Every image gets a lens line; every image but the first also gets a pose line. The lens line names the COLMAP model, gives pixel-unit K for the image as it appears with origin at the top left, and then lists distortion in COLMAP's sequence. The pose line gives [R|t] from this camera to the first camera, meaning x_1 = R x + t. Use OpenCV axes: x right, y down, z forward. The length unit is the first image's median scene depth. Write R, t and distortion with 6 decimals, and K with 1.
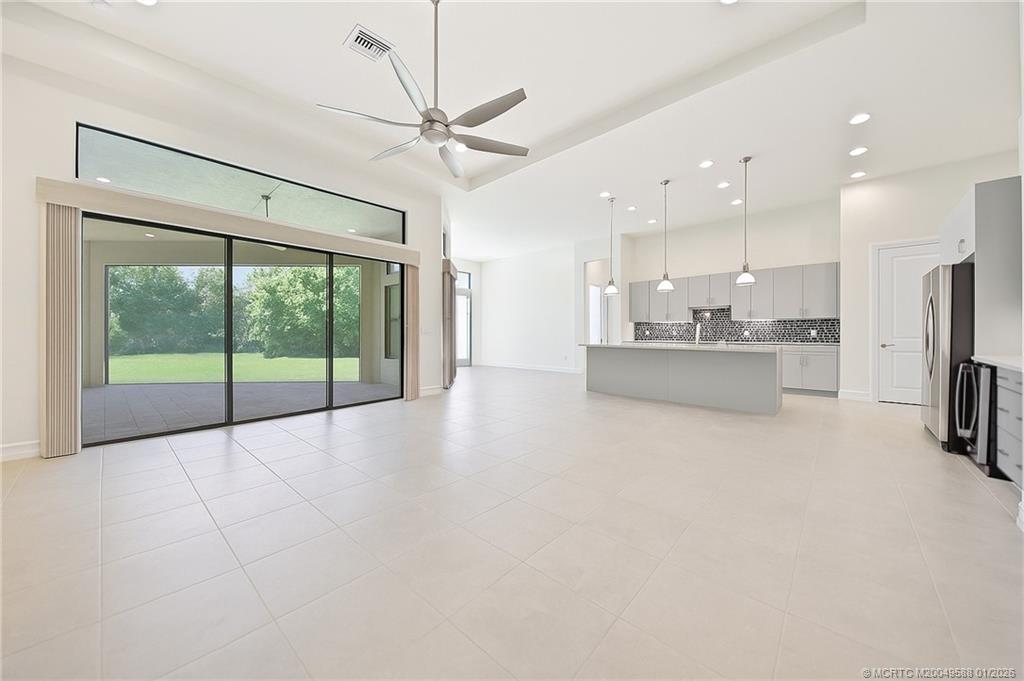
lens RADIAL K [[365.0, 0, 514.3], [0, 365.0, 336.8], [0, 0, 1]] dist [0.015276, -0.000032]
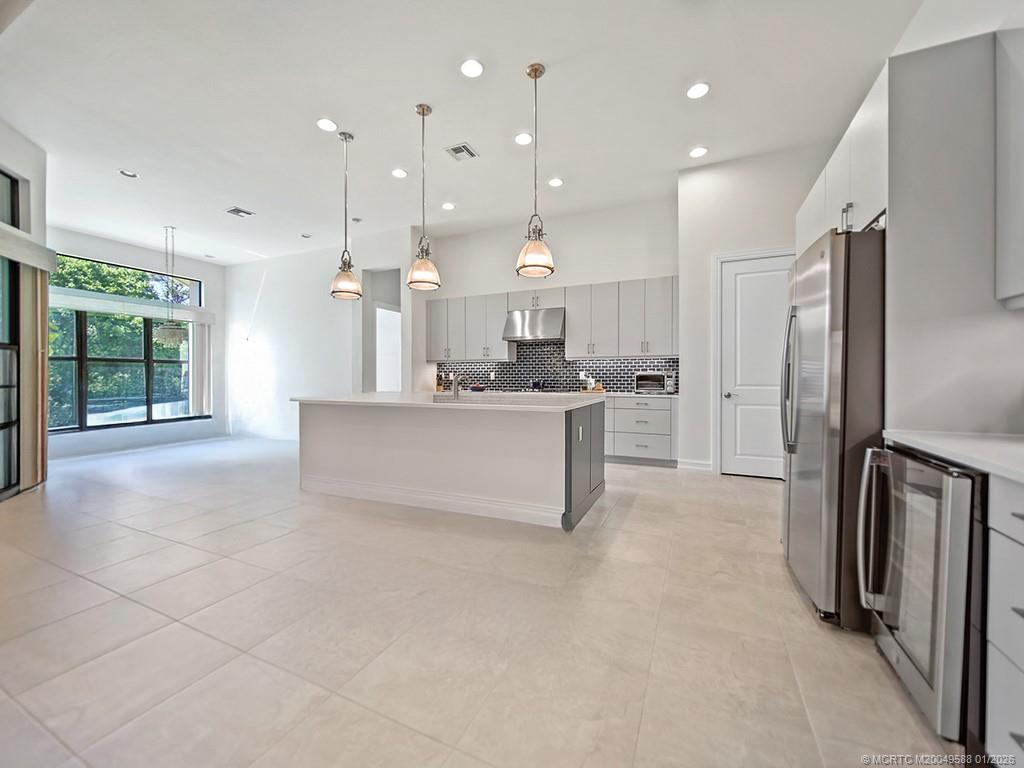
lens RADIAL K [[402.9, 0, 509.5], [0, 402.9, 381.7], [0, 0, 1]] dist [-0.009208, 0.000564]
pose [[0.956030, 0.001949, 0.293261, 0.406292], [-0.001132, 0.999995, -0.002957, -0.003409], [-0.293265, 0.002495, 0.956028, 0.421523]]
